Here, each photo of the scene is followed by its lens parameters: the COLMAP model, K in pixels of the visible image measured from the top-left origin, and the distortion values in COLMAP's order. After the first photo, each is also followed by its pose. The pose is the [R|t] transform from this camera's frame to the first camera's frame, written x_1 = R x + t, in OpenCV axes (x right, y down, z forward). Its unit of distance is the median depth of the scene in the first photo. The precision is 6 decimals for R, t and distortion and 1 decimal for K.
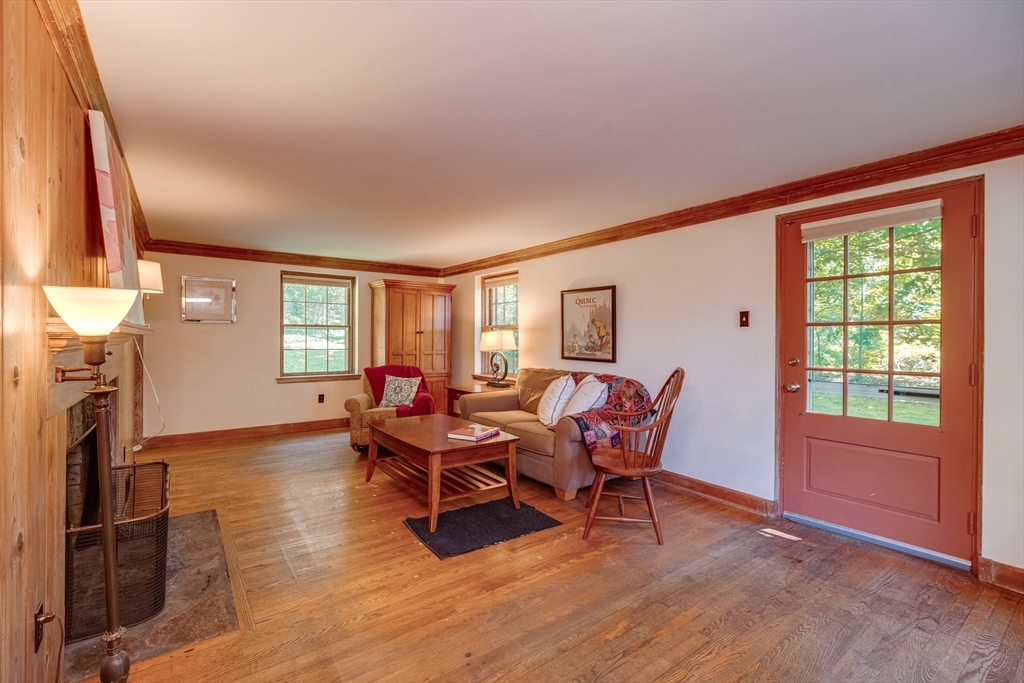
lens RADIAL K [[446.3, 0, 503.5], [0, 446.3, 338.5], [0, 0, 1]] dist [0.001543, -0.001210]
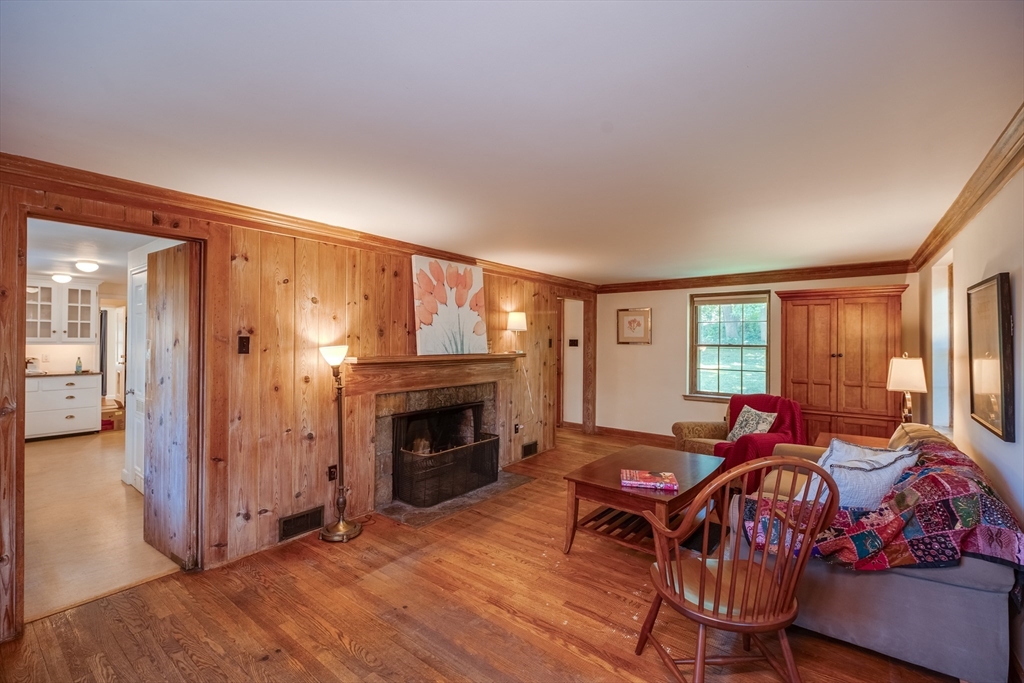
lens RADIAL K [[446.3, 0, 505.8], [0, 446.3, 339.9], [0, 0, 1]] dist [0.001543, -0.001210]
pose [[0.267389, -0.007277, -0.963561, 0.423868], [-0.006792, 0.999932, -0.009436, -0.031100], [0.963565, 0.009068, 0.267321, 0.296295]]
